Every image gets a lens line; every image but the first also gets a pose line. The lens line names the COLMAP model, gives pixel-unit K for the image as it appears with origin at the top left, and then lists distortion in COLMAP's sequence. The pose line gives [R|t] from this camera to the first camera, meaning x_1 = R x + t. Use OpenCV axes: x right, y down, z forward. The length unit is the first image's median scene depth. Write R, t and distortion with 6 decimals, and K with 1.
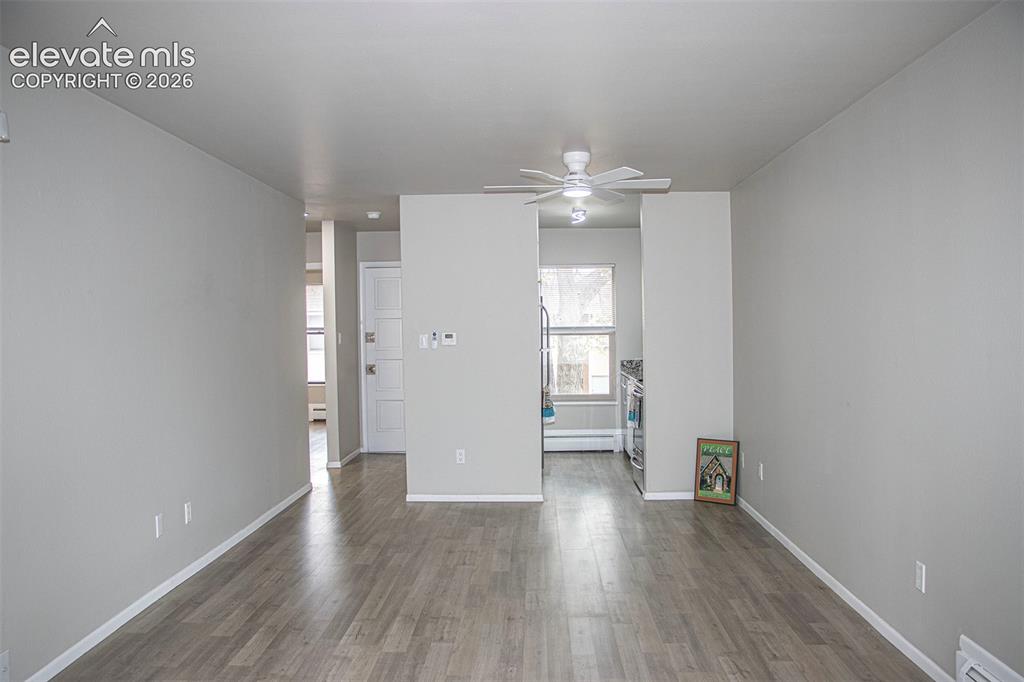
lens RADIAL K [[836.2, 0, 512.0], [0, 836.2, 341.0], [0, 0, 1]] dist [-0.190443, 0.155999]
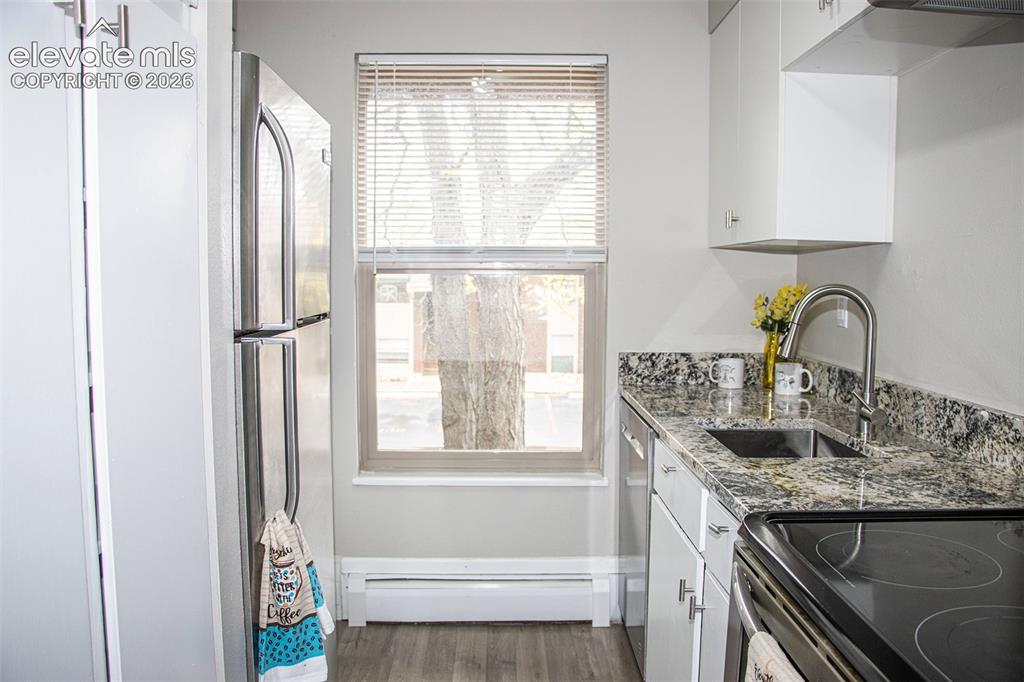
lens RADIAL K [[836.2, 0, 512.0], [0, 836.2, 341.0], [0, 0, 1]] dist [-0.190443, 0.155999]
pose [[0.999874, 0.009351, 0.012863, 0.084720], [-0.010507, 0.995620, 0.092905, -0.010947], [-0.011938, -0.093029, 0.995592, 0.682024]]
